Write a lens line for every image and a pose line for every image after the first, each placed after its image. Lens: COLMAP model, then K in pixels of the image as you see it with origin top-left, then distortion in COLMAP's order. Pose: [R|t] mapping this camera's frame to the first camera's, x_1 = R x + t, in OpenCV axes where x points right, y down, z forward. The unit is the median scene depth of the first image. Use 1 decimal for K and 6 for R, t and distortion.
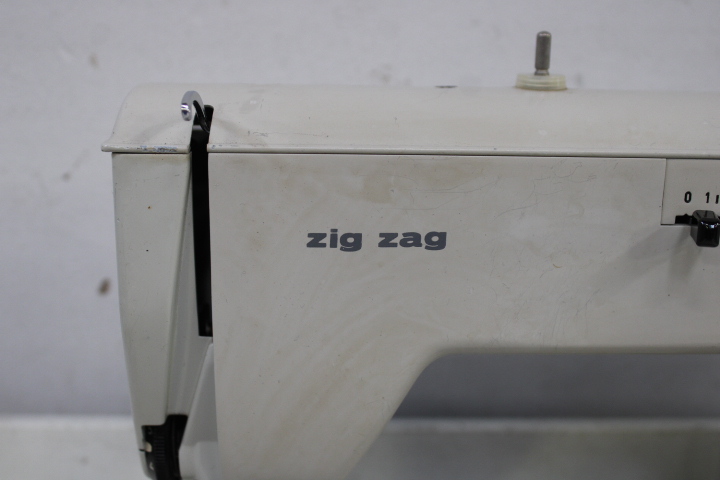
lens RADIAL K [[888.7, 0, 360.0], [0, 888.7, 240.0], [0, 0, 1]] dist [-0.081395, 0.001669]
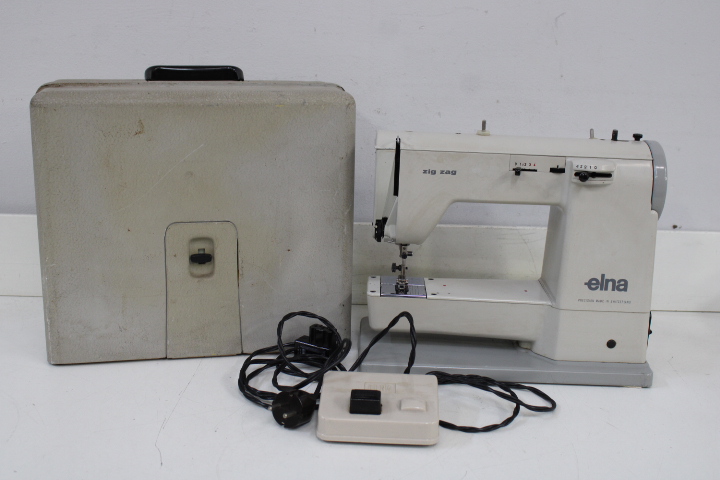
lens RADIAL K [[835.1, 0, 360.0], [0, 835.1, 240.0], [0, 0, 1]] dist [-0.122041, 0.213830]
pose [[0.998706, 0.031886, -0.039612, -0.187548], [-0.030370, 0.998804, 0.038306, 0.178762], [0.040786, -0.037053, 0.998481, -2.912501]]
